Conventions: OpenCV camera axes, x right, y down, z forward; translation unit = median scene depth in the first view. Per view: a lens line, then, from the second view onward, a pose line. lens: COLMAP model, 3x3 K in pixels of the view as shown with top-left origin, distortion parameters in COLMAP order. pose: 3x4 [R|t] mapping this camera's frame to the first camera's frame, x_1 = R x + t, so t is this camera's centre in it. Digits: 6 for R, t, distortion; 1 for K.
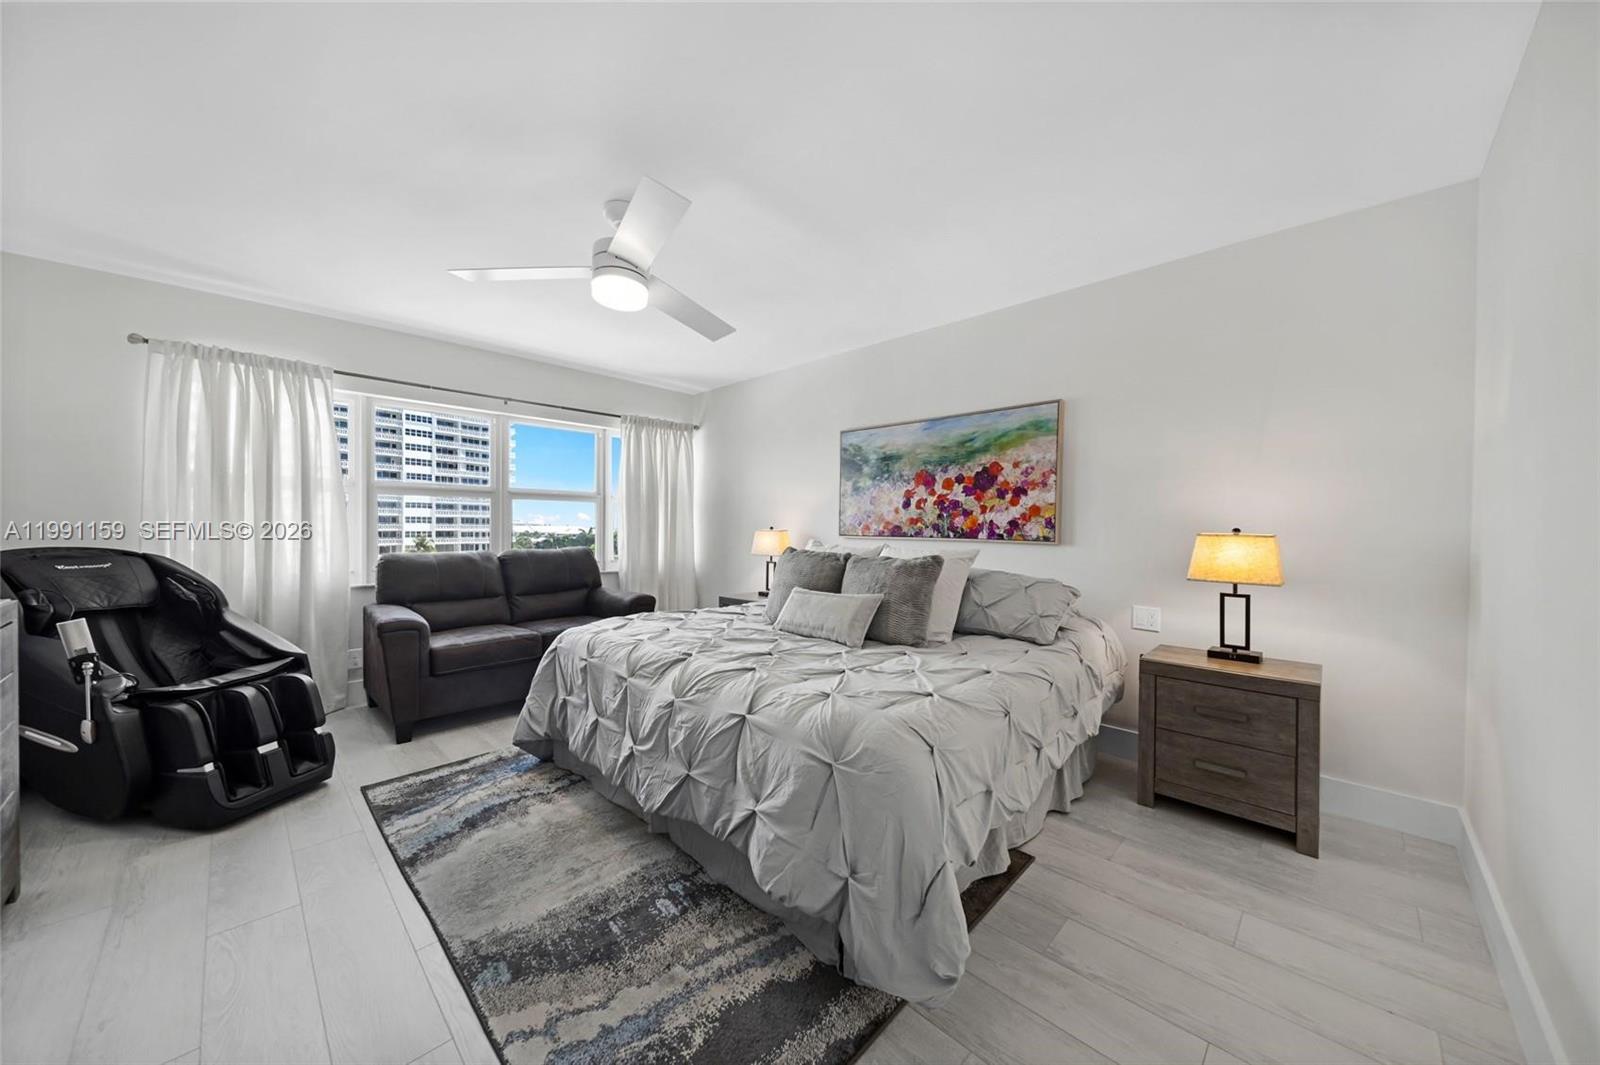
lens RADIAL K [[555.9, 0, 800.4], [0, 555.9, 542.1], [0, 0, 1]] dist [0.000909, -0.000863]
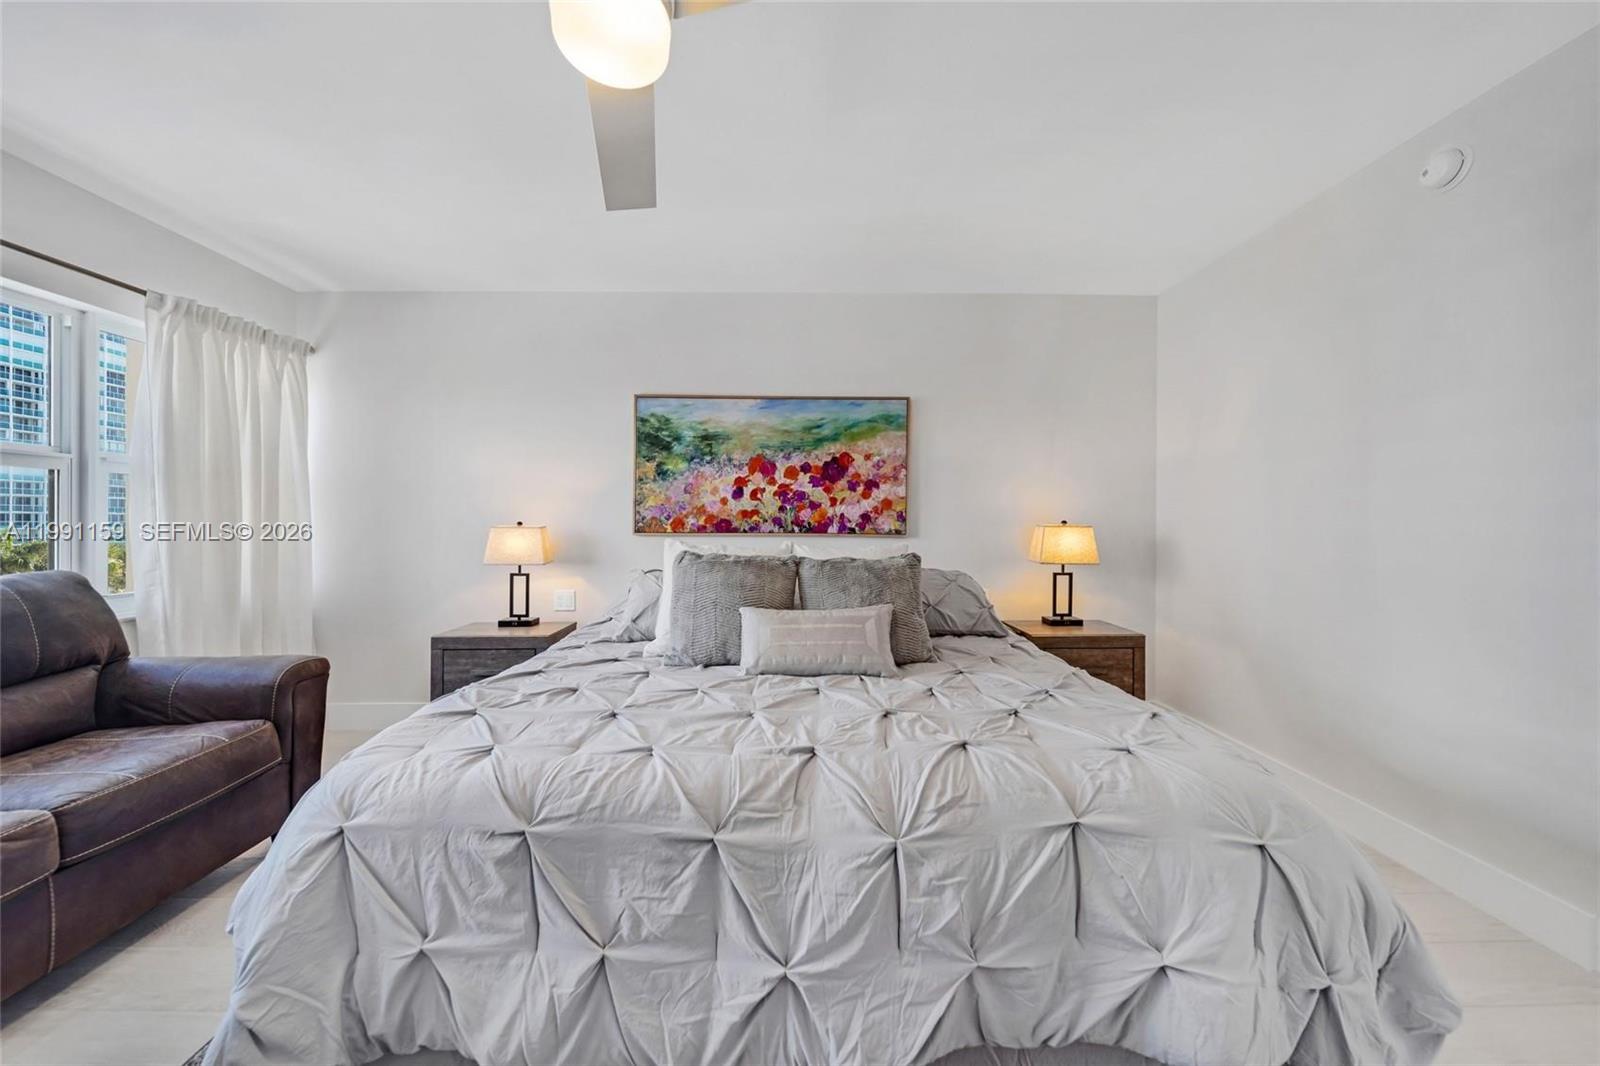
lens RADIAL K [[555.9, 0, 799.6], [0, 555.9, 526.8], [0, 0, 1]] dist [0.000909, -0.000863]
pose [[0.705673, -0.013060, 0.708418, -0.369199], [0.023789, 0.999703, -0.005267, -0.012711], [-0.708139, 0.020570, 0.705774, 0.371864]]
